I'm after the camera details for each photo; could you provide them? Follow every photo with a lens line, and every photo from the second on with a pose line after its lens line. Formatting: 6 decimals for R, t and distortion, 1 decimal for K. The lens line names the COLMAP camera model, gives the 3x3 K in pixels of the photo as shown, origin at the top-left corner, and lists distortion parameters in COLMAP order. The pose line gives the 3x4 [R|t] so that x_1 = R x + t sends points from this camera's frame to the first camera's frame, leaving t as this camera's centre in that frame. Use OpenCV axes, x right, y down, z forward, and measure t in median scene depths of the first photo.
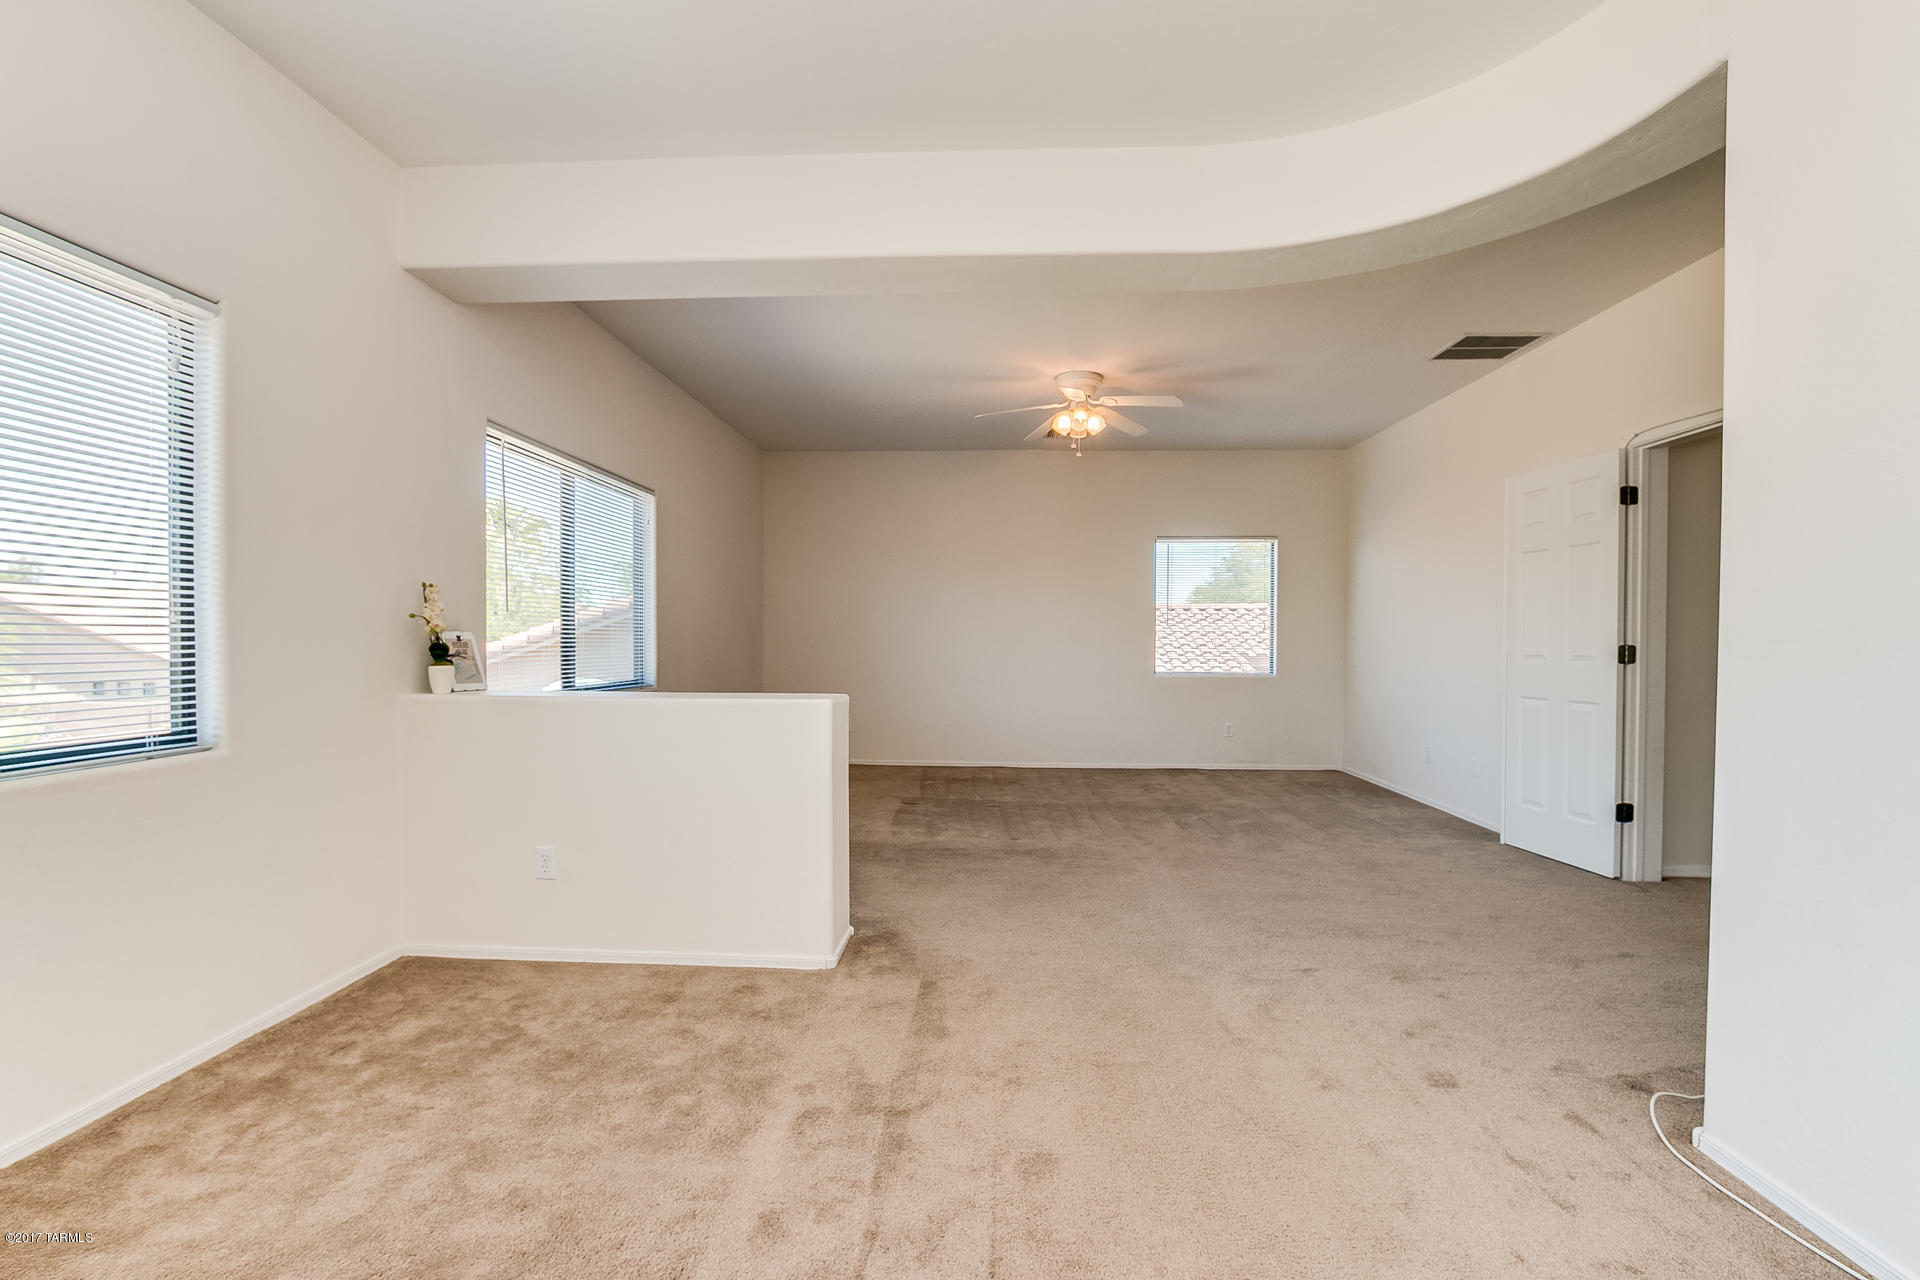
lens RADIAL K [[901.8, 0, 929.8], [0, 901.8, 652.8], [0, 0, 1]] dist [-0.026645, 0.005661]
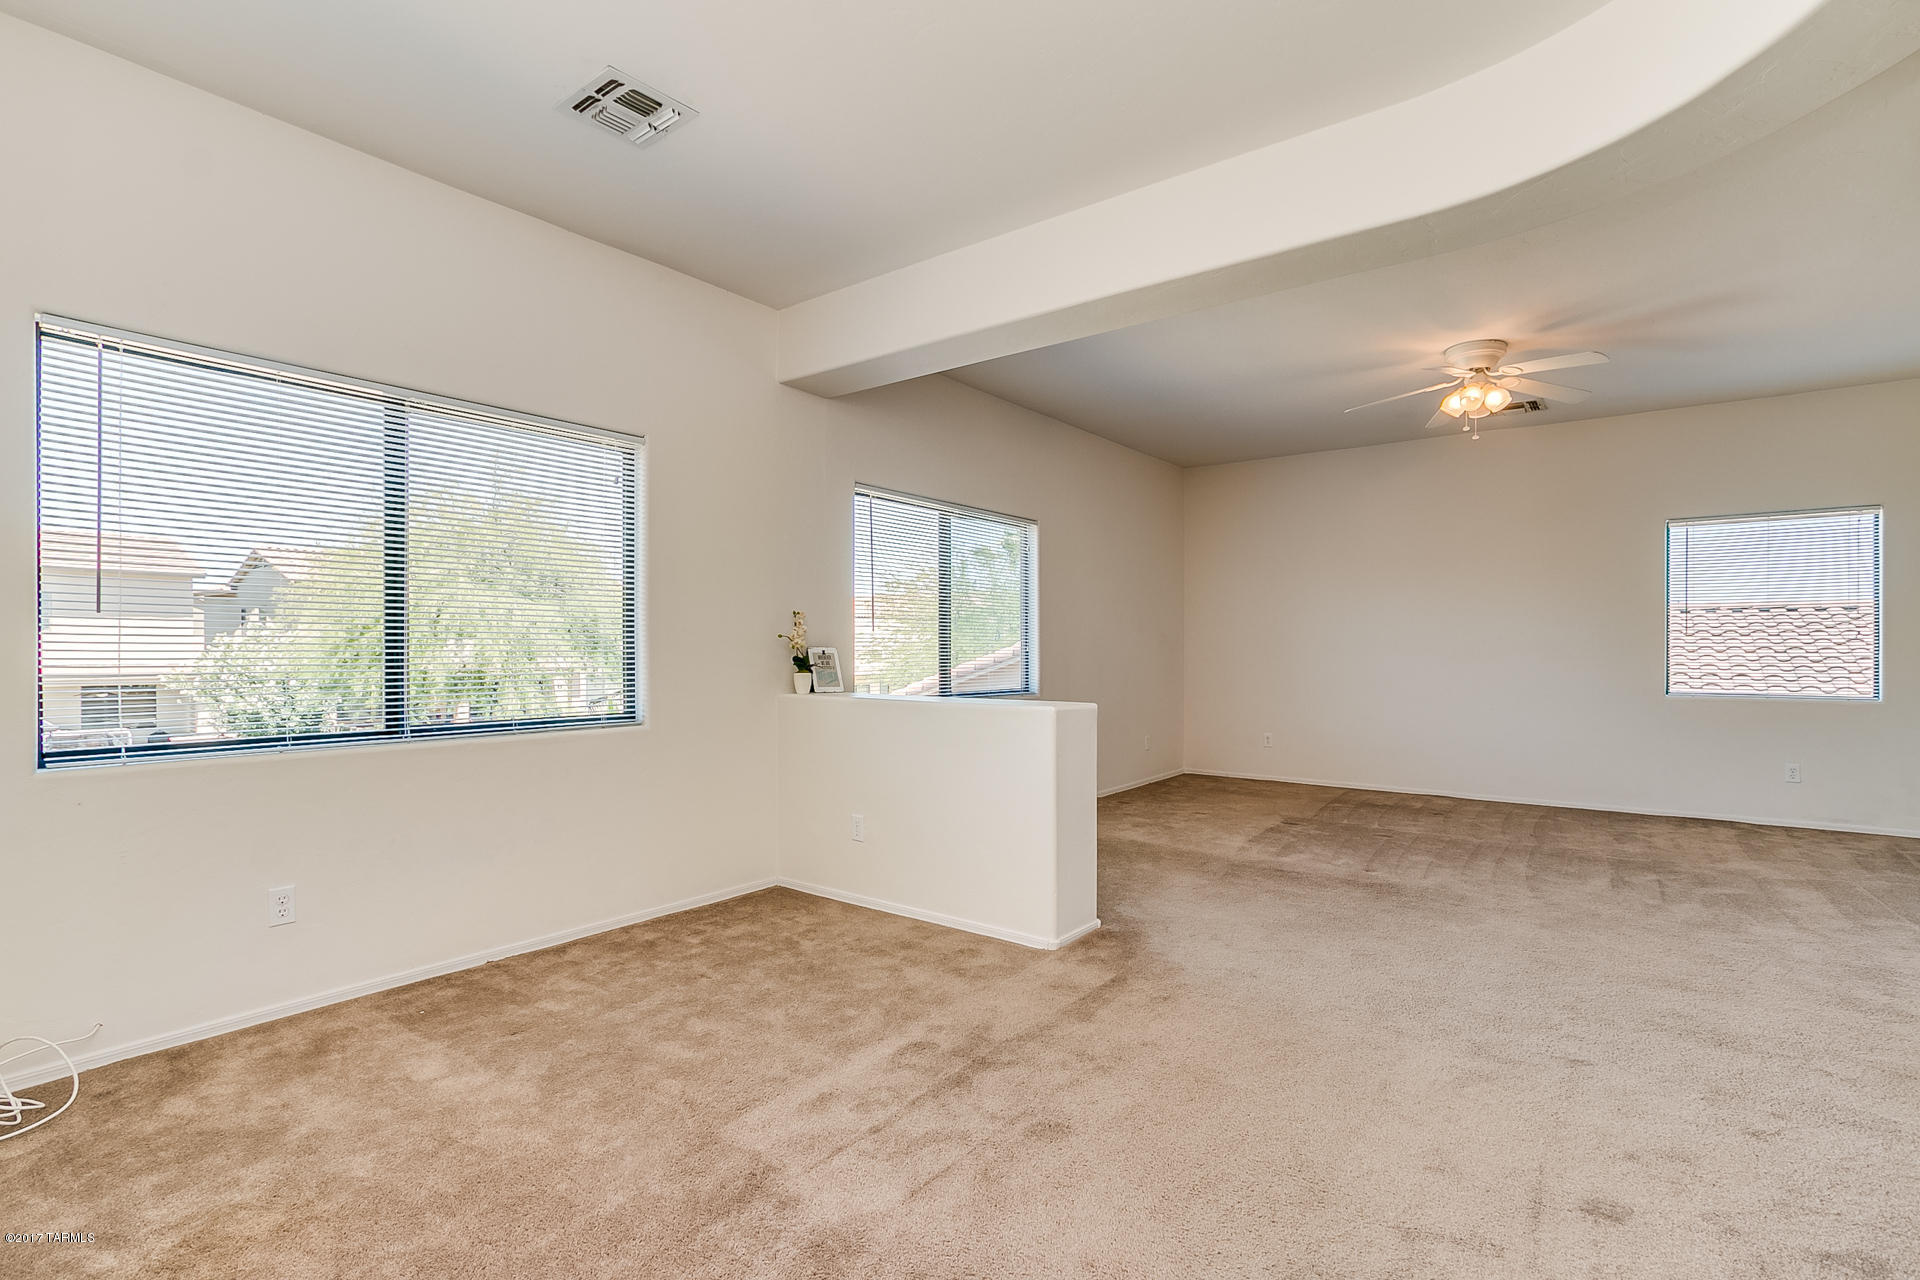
lens RADIAL K [[901.8, 0, 933.0], [0, 901.8, 655.1], [0, 0, 1]] dist [-0.026645, 0.005661]
pose [[0.819455, -0.000066, -0.573143, 0.425434], [-0.005697, 0.999950, -0.008260, -0.002486], [0.573115, 0.010034, 0.819414, 0.005036]]
